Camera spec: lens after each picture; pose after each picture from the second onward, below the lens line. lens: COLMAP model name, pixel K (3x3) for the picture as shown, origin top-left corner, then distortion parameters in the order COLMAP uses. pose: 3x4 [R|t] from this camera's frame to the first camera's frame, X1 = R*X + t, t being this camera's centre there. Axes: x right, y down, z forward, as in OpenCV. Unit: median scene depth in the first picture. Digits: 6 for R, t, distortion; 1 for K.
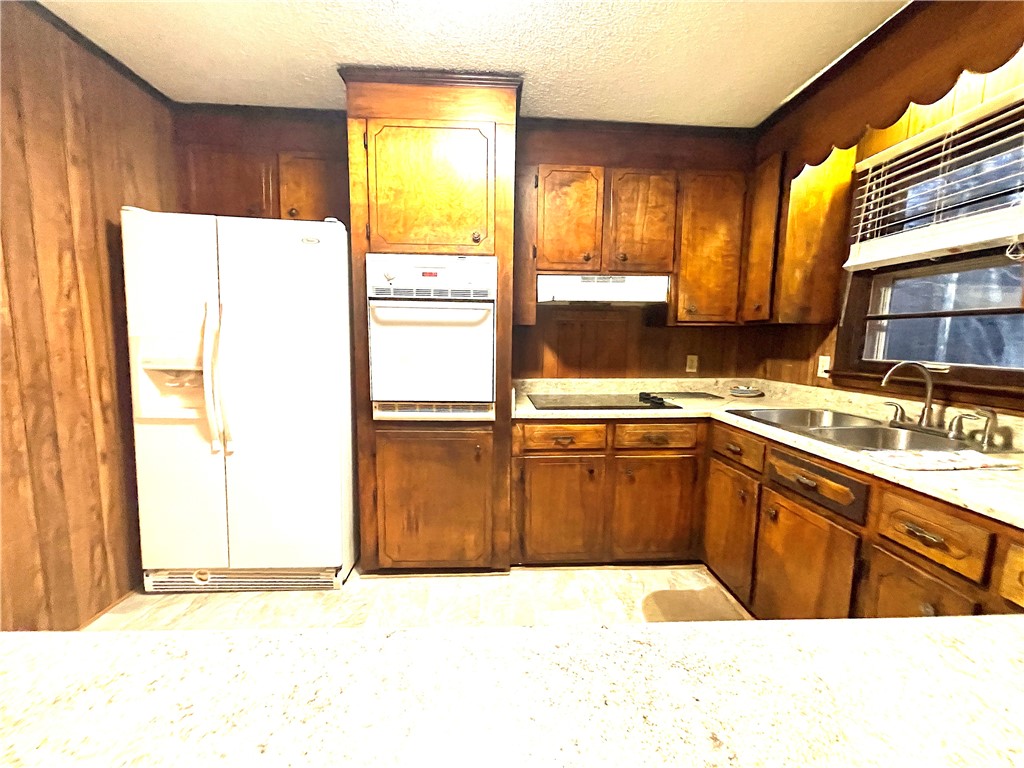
lens RADIAL K [[413.8, 0, 510.6], [0, 413.8, 384.2], [0, 0, 1]] dist [0.000772, 0.000143]
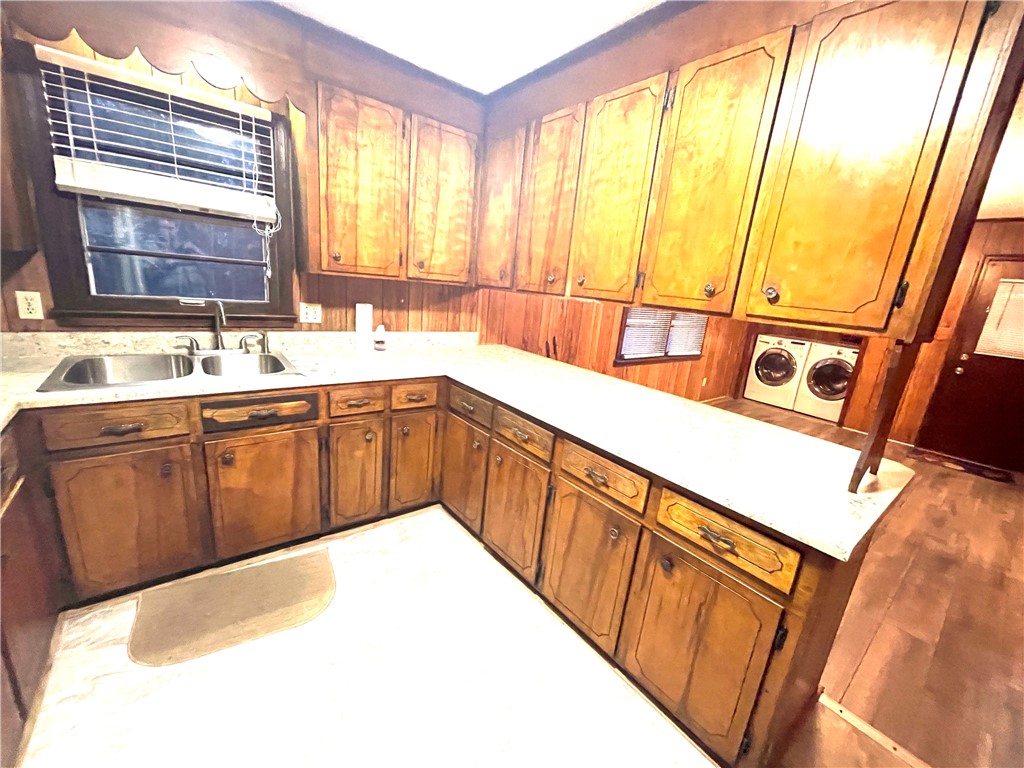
lens RADIAL K [[413.8, 0, 508.1], [0, 413.8, 387.0], [0, 0, 1]] dist [0.000772, 0.000143]
pose [[-0.587088, -0.266505, 0.764397, -0.548438], [-0.013529, 0.947354, 0.319902, -0.210588], [-0.809410, 0.177469, -0.559786, 0.984616]]
